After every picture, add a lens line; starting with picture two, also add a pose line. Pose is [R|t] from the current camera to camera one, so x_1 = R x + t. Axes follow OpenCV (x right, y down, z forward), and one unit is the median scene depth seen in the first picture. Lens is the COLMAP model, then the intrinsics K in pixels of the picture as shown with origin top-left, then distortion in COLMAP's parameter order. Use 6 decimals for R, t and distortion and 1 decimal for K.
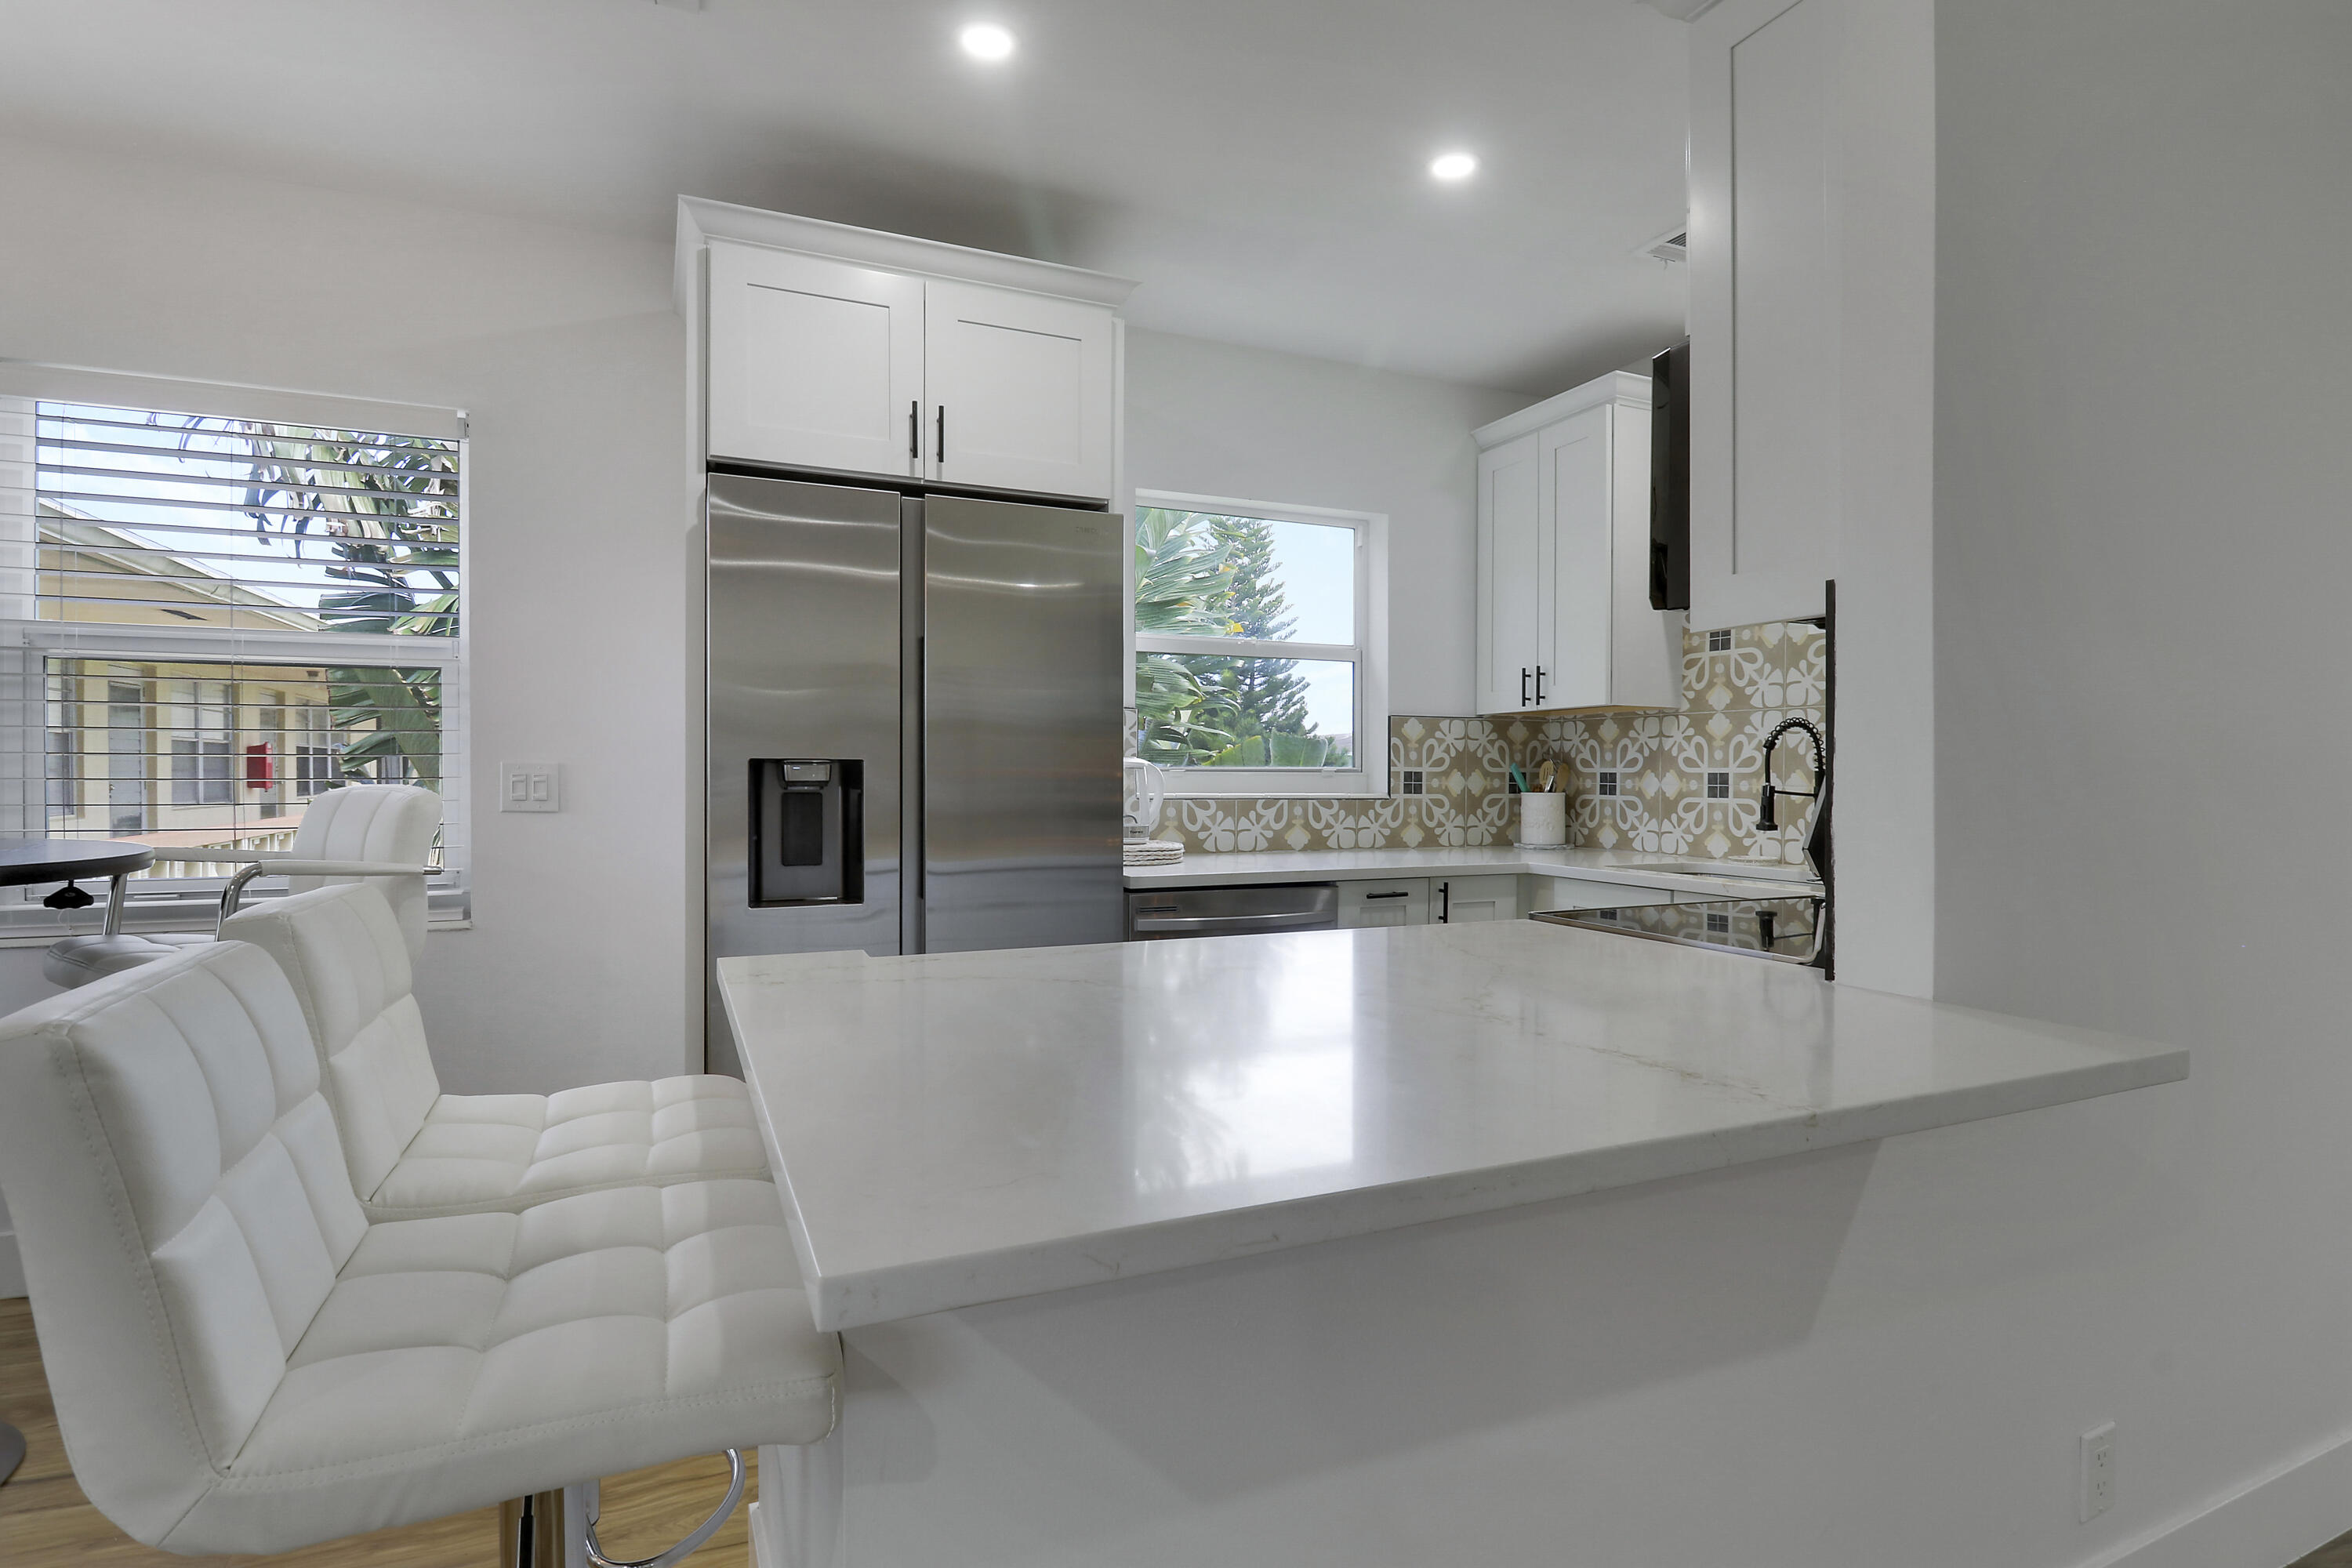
lens RADIAL K [[1160.3, 0, 1184.1], [0, 1160.3, 781.1], [0, 0, 1]] dist [-0.006130, -0.003816]
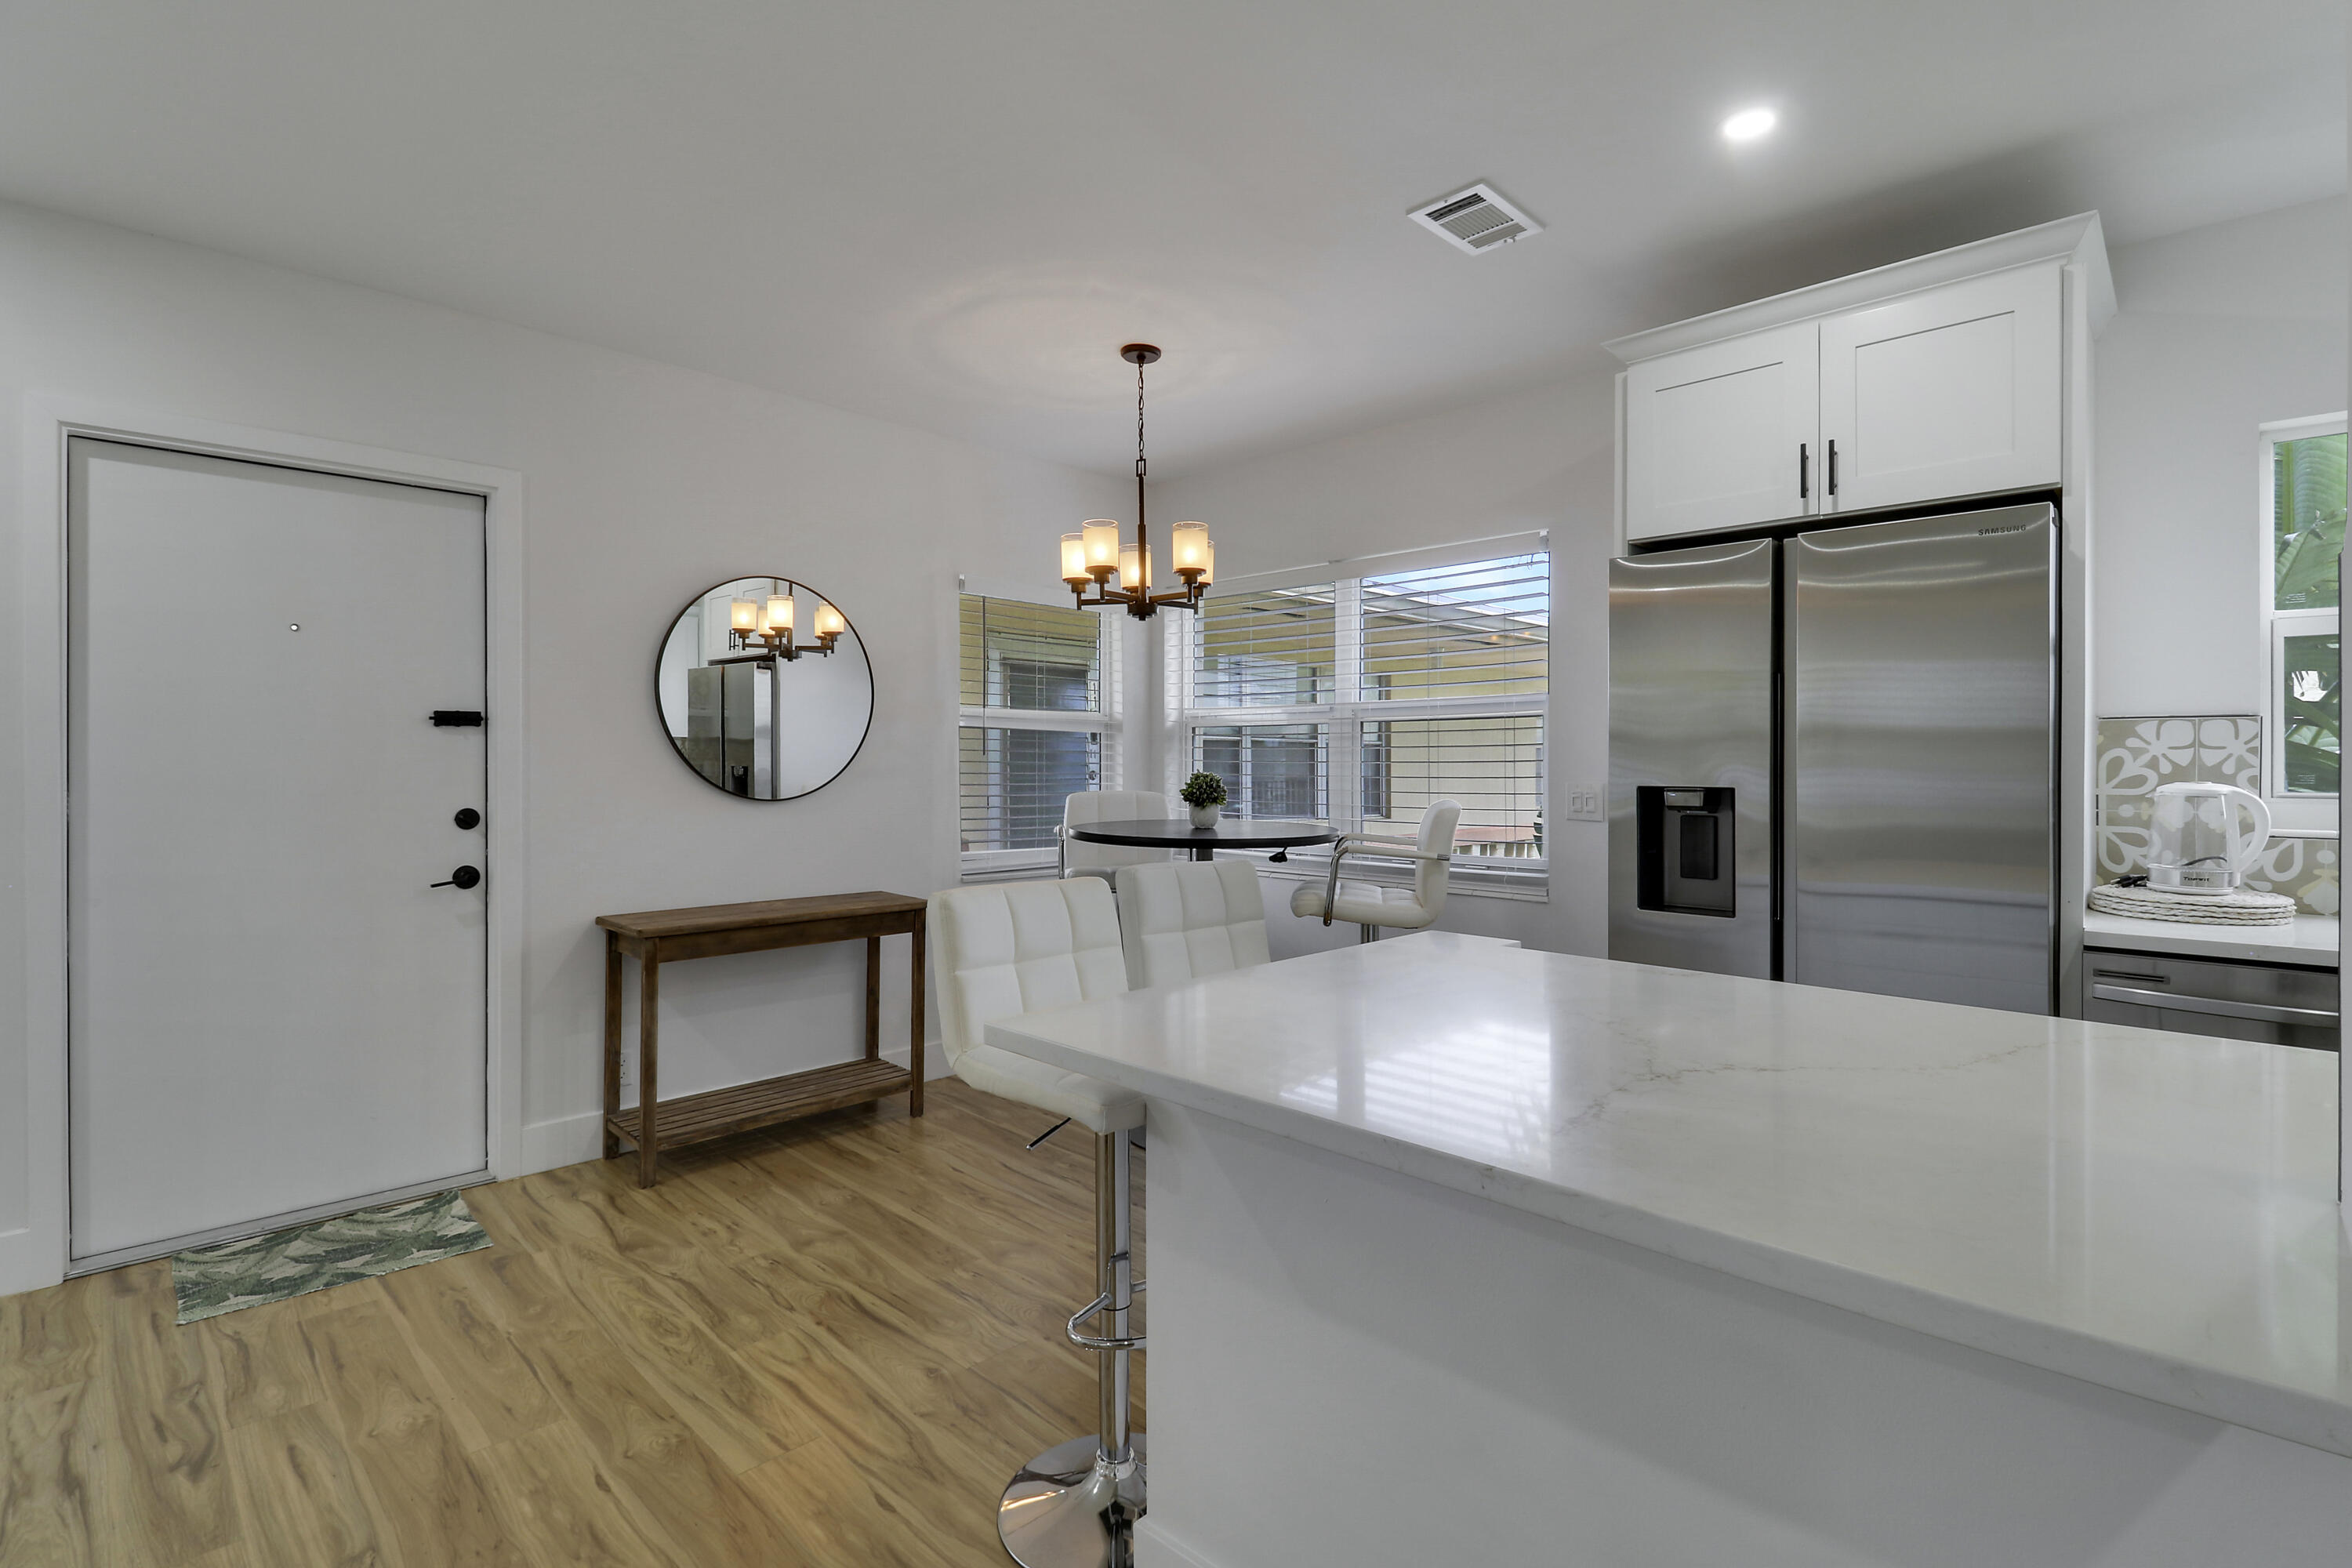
lens RADIAL K [[1090.1, 0, 1179.1], [0, 1090.1, 787.9], [0, 0, 1]] dist [-0.010552, -0.004414]
pose [[0.364891, 0.013609, -0.930951, 0.335921], [-0.003383, 0.999906, 0.013291, -0.020308], [0.931044, -0.001701, 0.364903, 0.083793]]
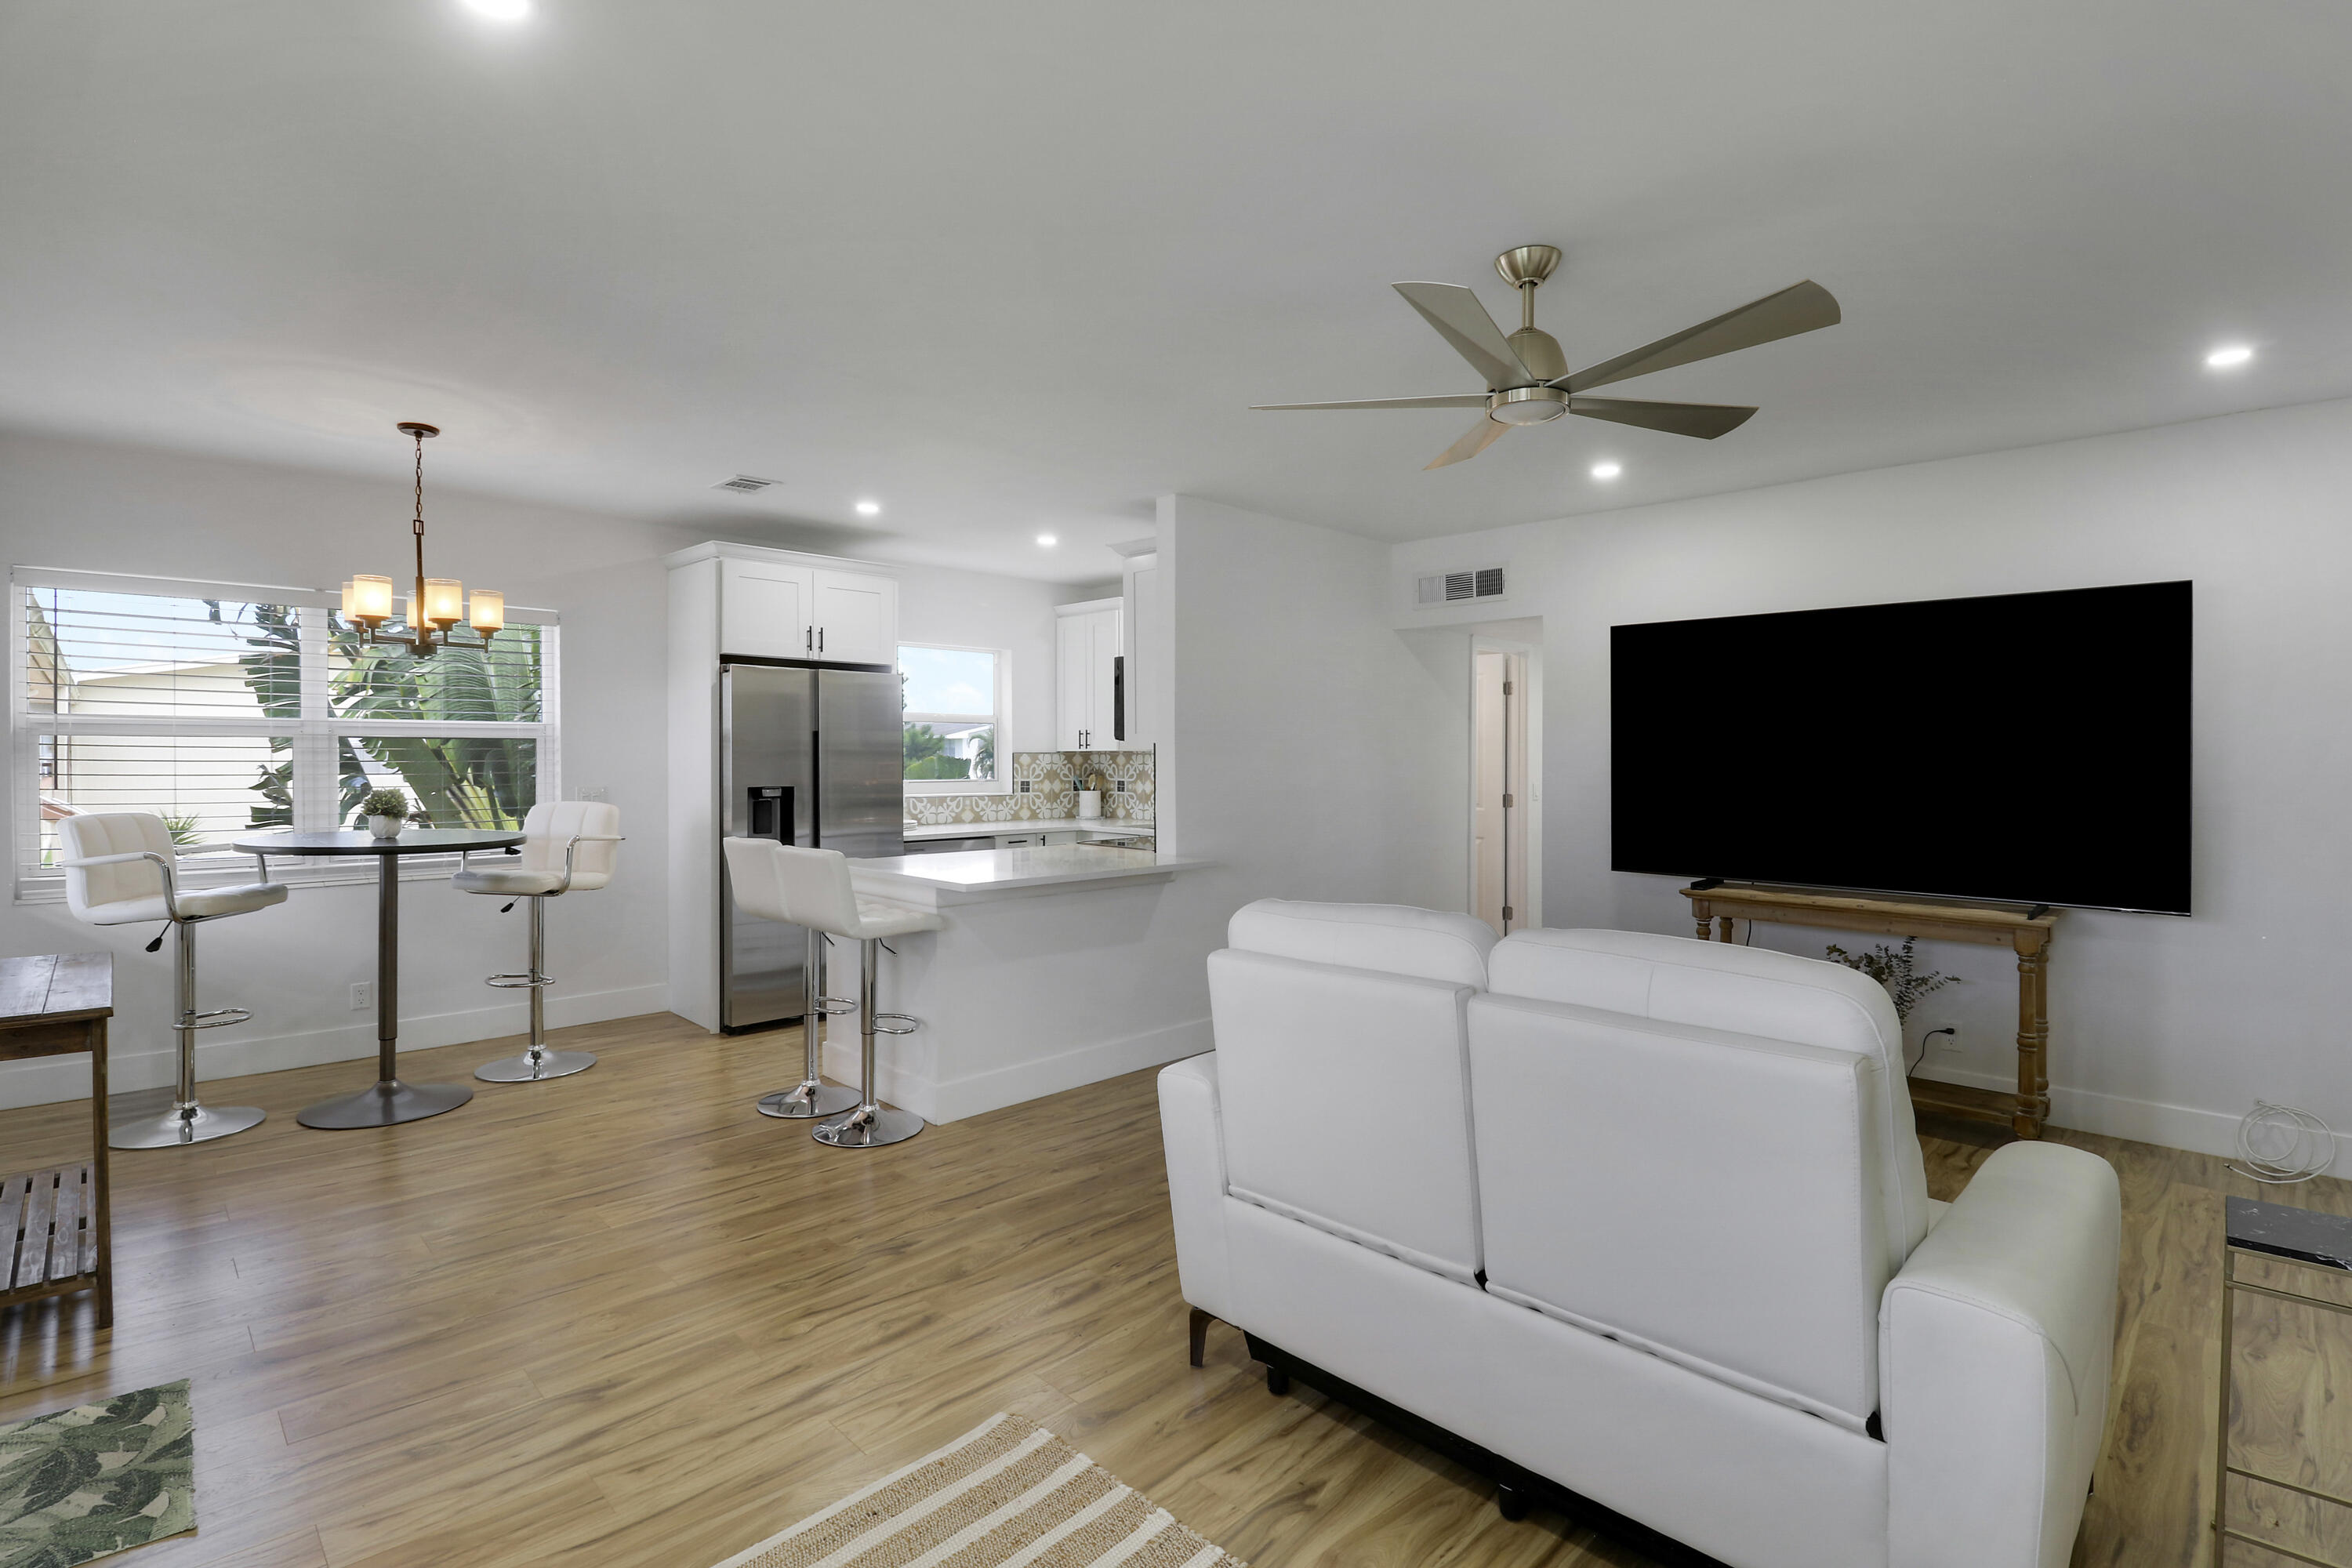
lens RADIAL K [[1090.1, 0, 1193.4], [0, 1090.1, 769.0], [0, 0, 1]] dist [-0.010552, -0.004414]
pose [[0.932656, -0.005794, 0.360720, -0.213259], [0.002847, 0.999958, 0.008701, -0.046617], [-0.360755, -0.007088, 0.932634, -0.866218]]
